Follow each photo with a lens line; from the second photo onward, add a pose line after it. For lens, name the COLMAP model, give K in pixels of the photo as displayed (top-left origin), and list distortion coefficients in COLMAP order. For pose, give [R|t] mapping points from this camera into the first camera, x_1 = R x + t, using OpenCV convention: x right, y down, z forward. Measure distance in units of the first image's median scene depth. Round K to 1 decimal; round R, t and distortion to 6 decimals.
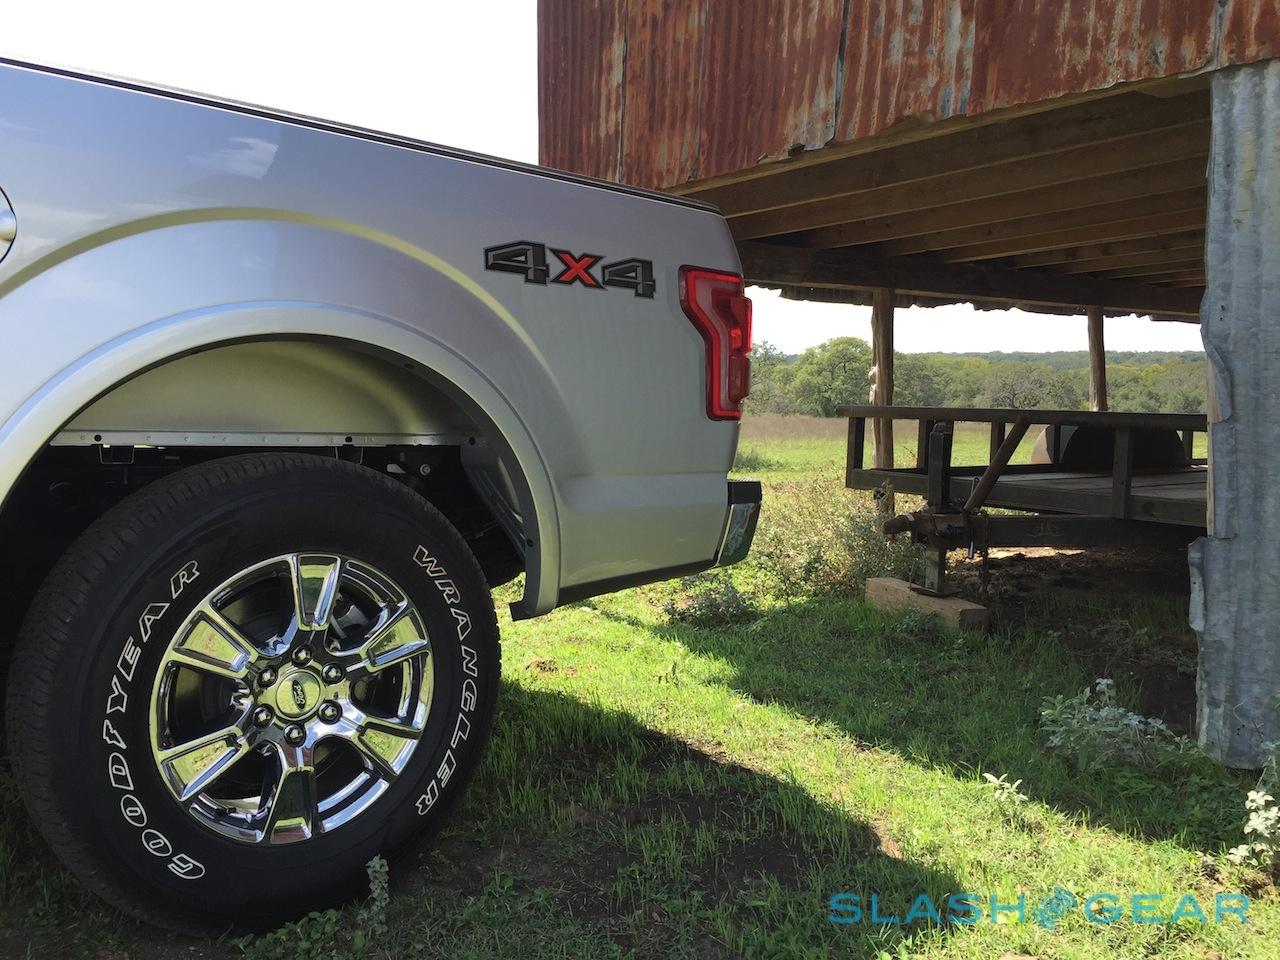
lens RADIAL K [[1095.3, 0, 642.9], [0, 1095.3, 466.9], [0, 0, 1]] dist [0.071356, -0.097398]
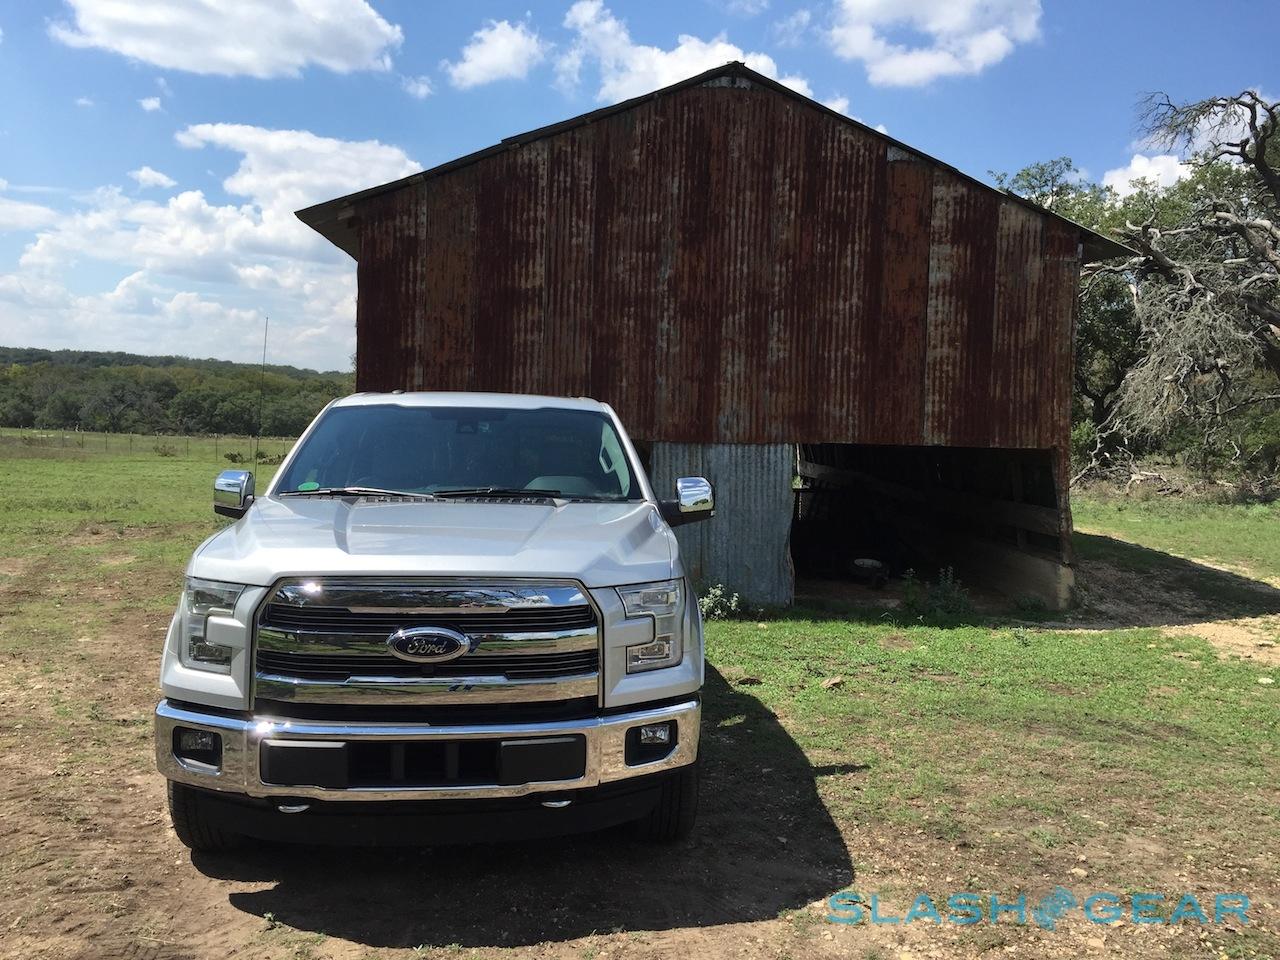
lens RADIAL K [[1095.3, 0, 637.1], [0, 1095.3, 465.0], [0, 0, 1]] dist [0.071356, -0.097398]
pose [[0.574638, -0.016836, 0.818235, -2.288556], [0.017144, 0.999817, 0.008532, -0.239837], [-0.818228, 0.009125, 0.574821, -1.037691]]
